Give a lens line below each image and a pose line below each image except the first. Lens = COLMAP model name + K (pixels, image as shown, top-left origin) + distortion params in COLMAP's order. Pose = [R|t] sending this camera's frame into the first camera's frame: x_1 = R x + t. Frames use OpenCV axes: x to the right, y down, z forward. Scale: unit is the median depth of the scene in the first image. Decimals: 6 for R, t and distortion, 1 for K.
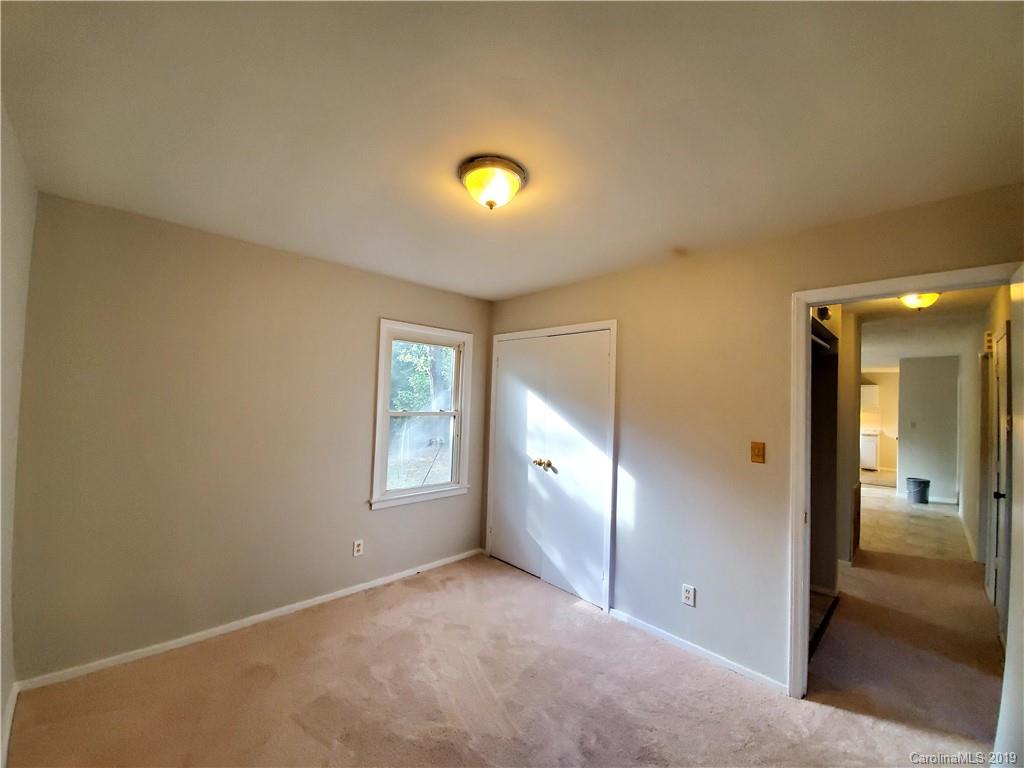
lens RADIAL K [[406.5, 0, 509.9], [0, 406.5, 386.3], [0, 0, 1]] dist [0.000642, -0.013839]
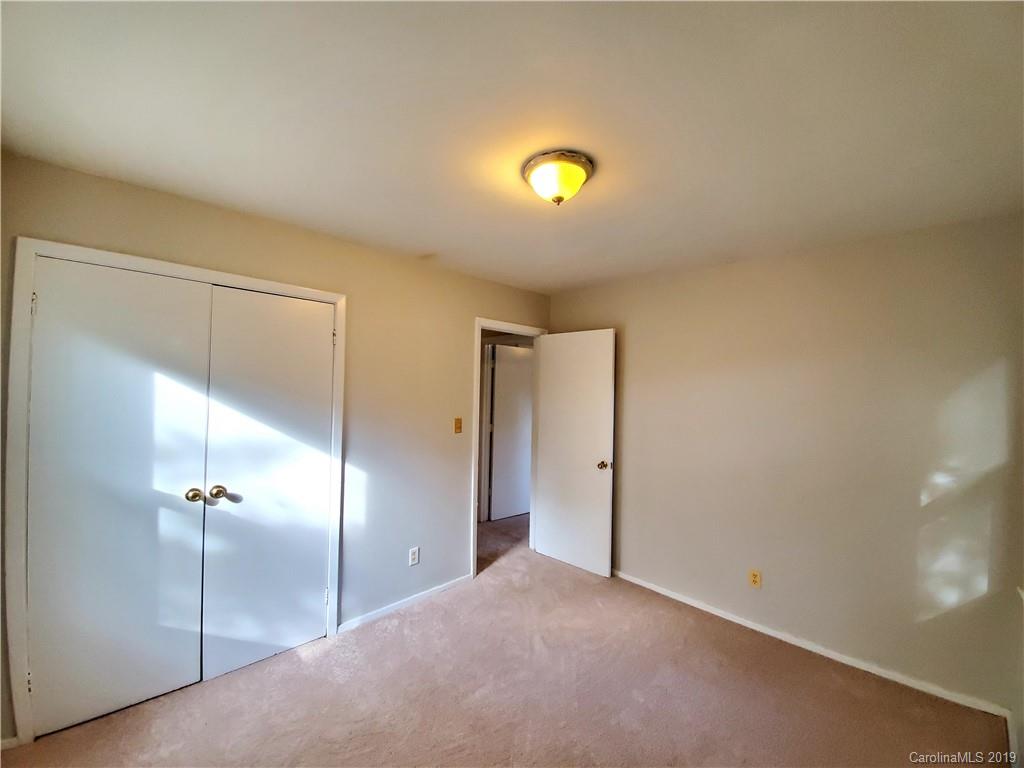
lens RADIAL K [[406.5, 0, 509.9], [0, 406.5, 386.3], [0, 0, 1]] dist [0.000642, -0.013839]
pose [[-0.026970, -0.023494, 0.999360, -0.577363], [-0.053740, 0.998312, 0.022019, -0.010017], [-0.998191, -0.053111, -0.028187, 0.628971]]
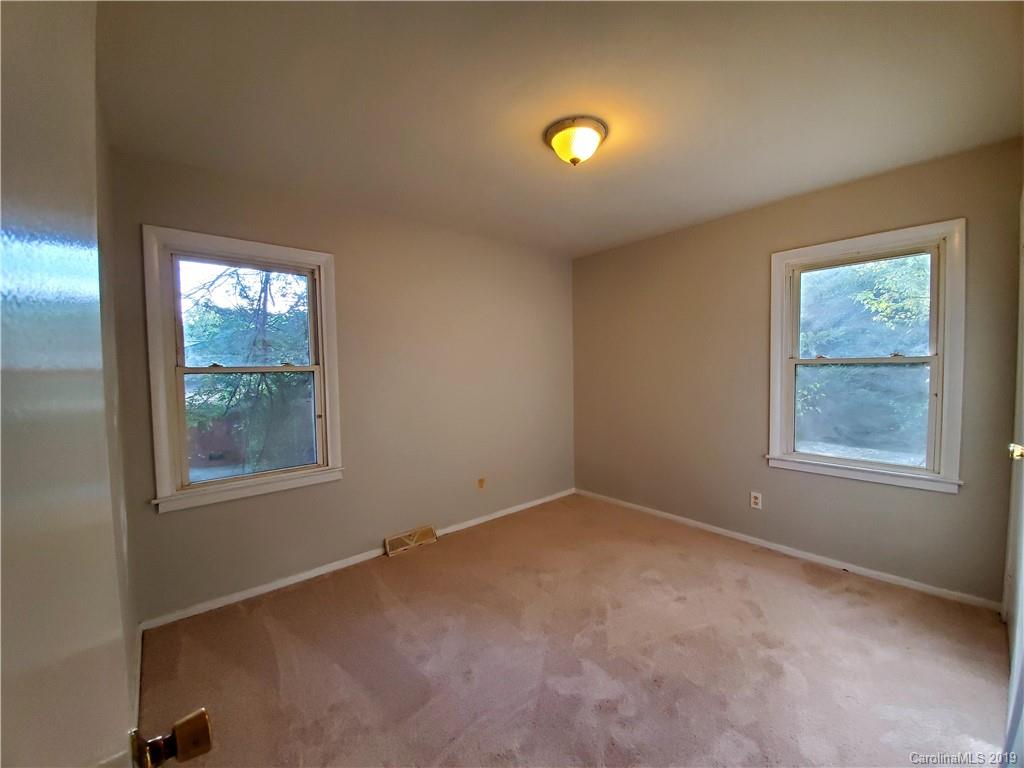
lens RADIAL K [[406.5, 0, 509.9], [0, 406.5, 386.3], [0, 0, 1]] dist [0.000642, -0.013839]
pose [[-0.088107, 0.011541, -0.996044, 0.657029], [0.049366, 0.998755, 0.007205, 0.091034], [0.994887, -0.048536, -0.088567, 0.525194]]
